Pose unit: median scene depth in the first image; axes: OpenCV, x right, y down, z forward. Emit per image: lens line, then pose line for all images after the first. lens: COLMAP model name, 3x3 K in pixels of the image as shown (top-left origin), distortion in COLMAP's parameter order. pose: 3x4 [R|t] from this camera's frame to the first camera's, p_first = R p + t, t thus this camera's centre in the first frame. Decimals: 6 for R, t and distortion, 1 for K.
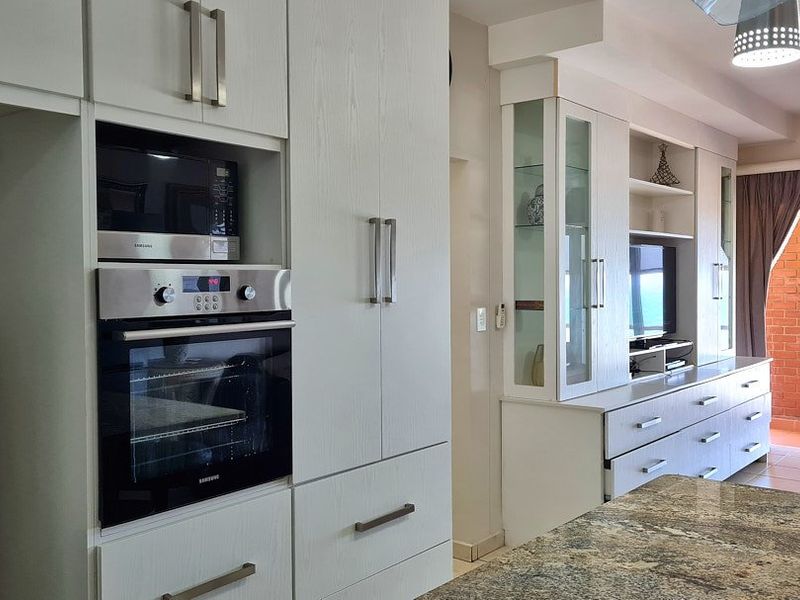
lens RADIAL K [[794.1, 0, 401.1], [0, 794.1, 298.3], [0, 0, 1]] dist [0.033252, 0.000000]
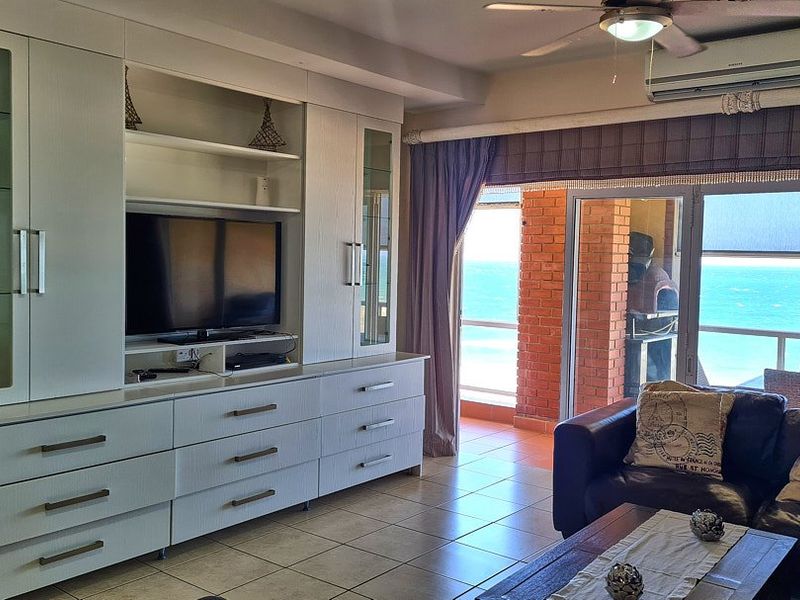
lens RADIAL K [[794.1, 0, 398.8], [0, 794.1, 298.6], [0, 0, 1]] dist [0.033252, 0.000000]
pose [[0.999627, 0.026597, 0.006202, 0.401021], [-0.026780, 0.999145, 0.031492, -0.011677], [-0.005359, -0.031647, 0.999485, 0.140984]]
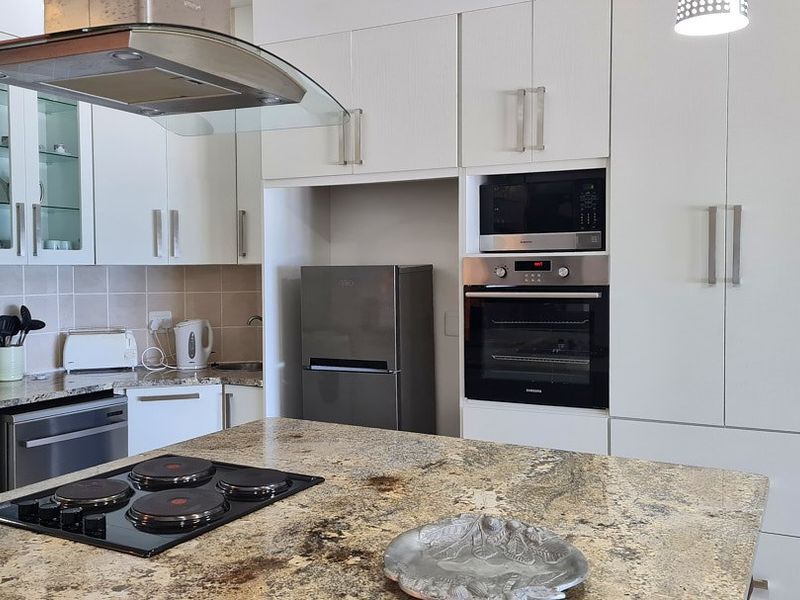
lens RADIAL K [[794.1, 0, 388.0], [0, 794.1, 295.1], [0, 0, 1]] dist [0.033252, 0.000000]
pose [[0.183993, 0.038448, -0.982175, 1.745834], [-0.016160, 0.999218, 0.036087, -0.017937], [0.982795, 0.009232, 0.184471, 0.616628]]
